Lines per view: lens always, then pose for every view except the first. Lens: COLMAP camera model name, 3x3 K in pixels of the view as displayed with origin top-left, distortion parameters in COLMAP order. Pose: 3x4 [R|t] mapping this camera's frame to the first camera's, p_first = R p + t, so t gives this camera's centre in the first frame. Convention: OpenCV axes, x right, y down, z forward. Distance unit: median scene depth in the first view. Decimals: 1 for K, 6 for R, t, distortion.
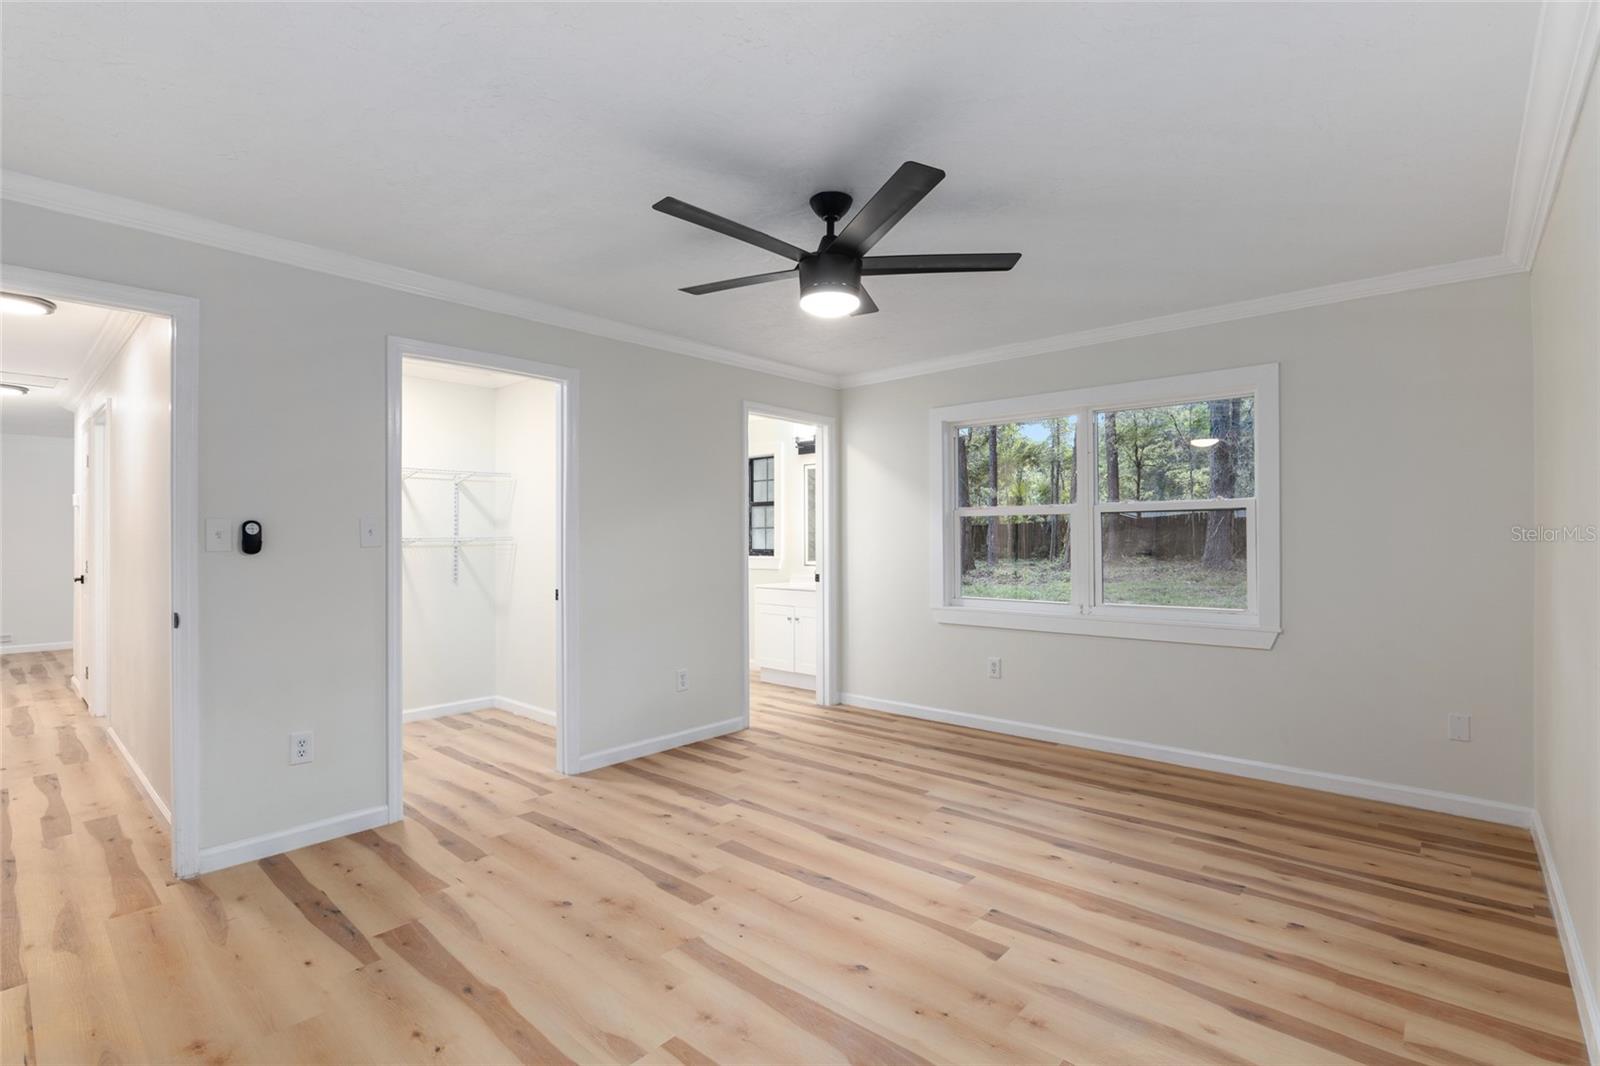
lens RADIAL K [[749.1, 0, 808.4], [0, 749.1, 527.7], [0, 0, 1]] dist [-0.020427, 0.004839]
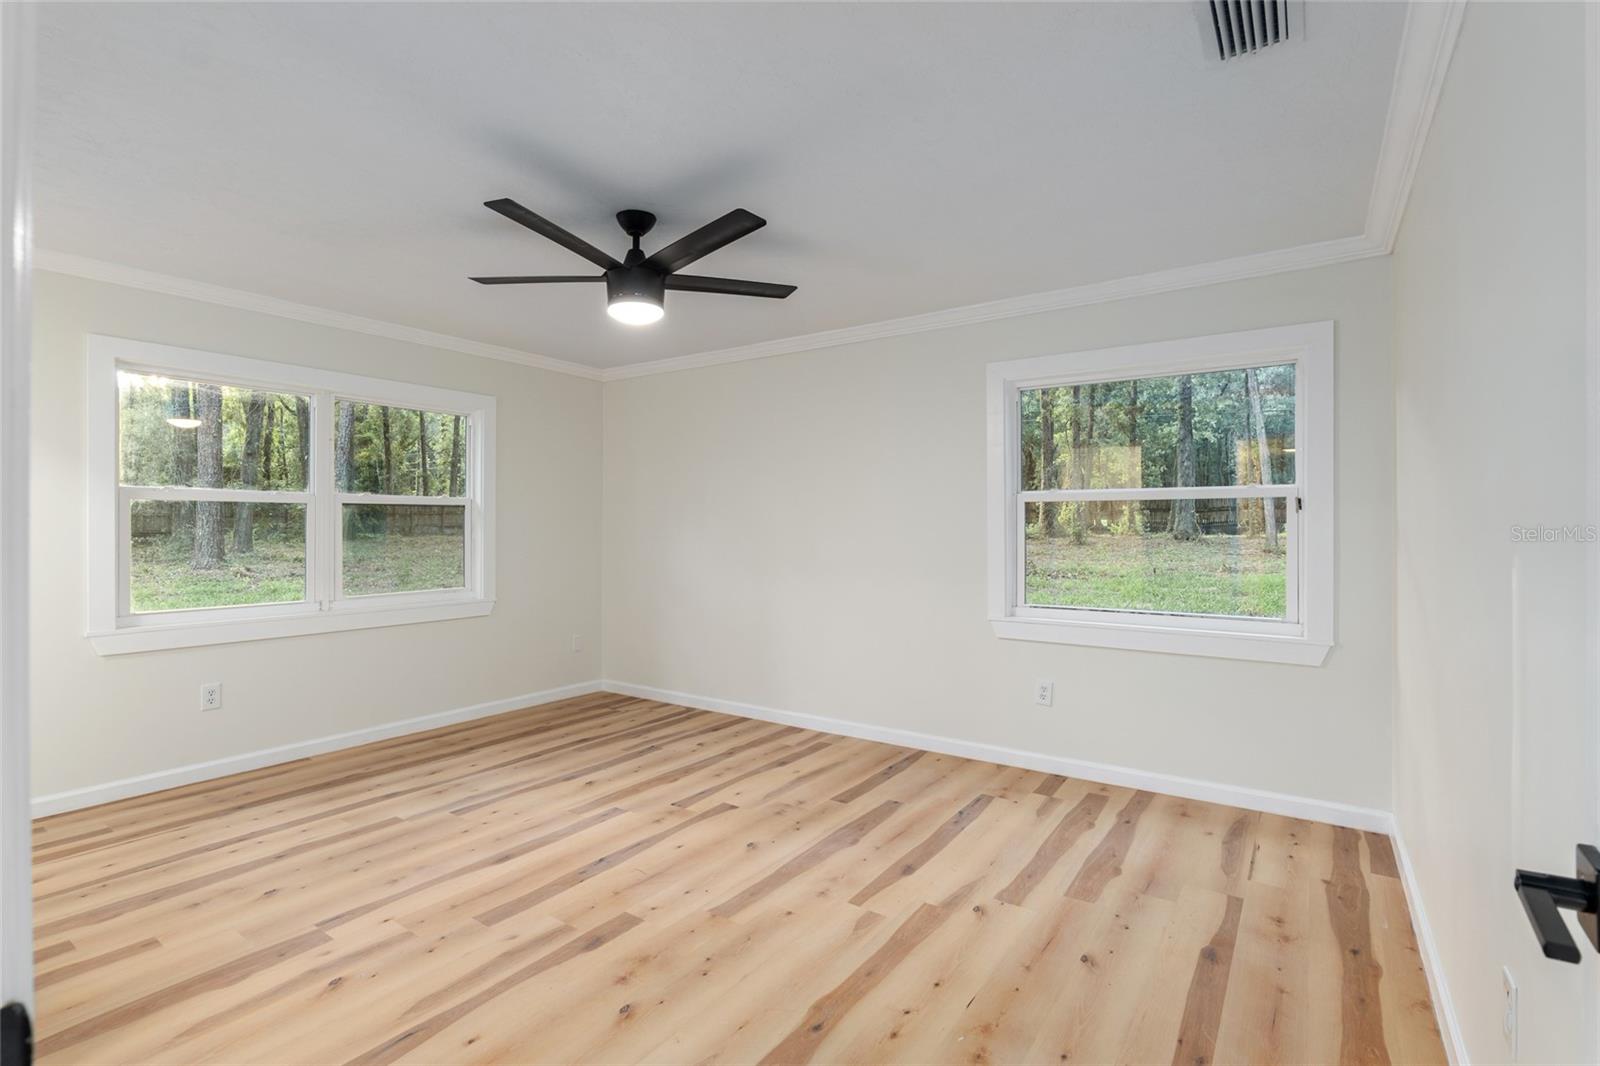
lens RADIAL K [[749.1, 0, 785.1], [0, 749.1, 533.2], [0, 0, 1]] dist [-0.020427, 0.004839]
pose [[-0.102943, -0.005058, 0.994674, -0.948735], [-0.011347, 0.999928, 0.003911, 0.011475], [-0.994622, -0.010884, -0.102993, 0.797165]]
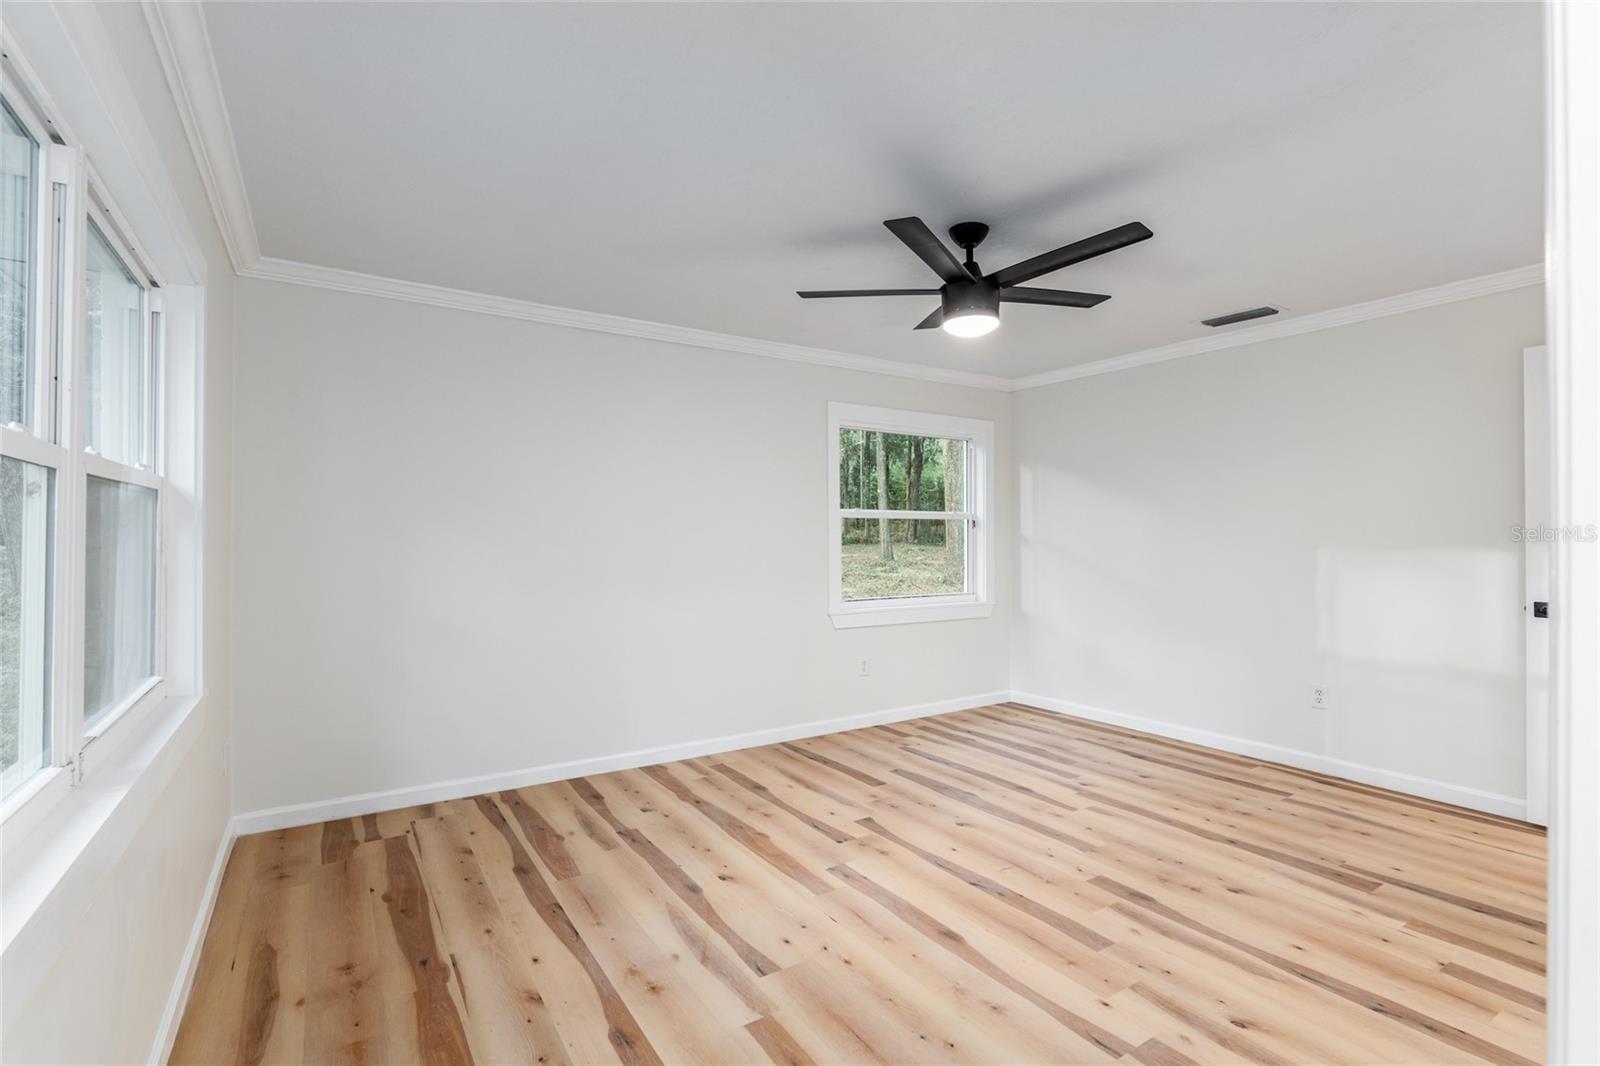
lens RADIAL K [[749.1, 0, 804.8], [0, 749.1, 533.8], [0, 0, 1]] dist [-0.020427, 0.004839]
pose [[-0.963397, 0.004713, 0.268036, -0.024742], [0.000263, 0.999862, -0.016637, 0.020764], [-0.268077, -0.015958, -0.963265, 1.874171]]
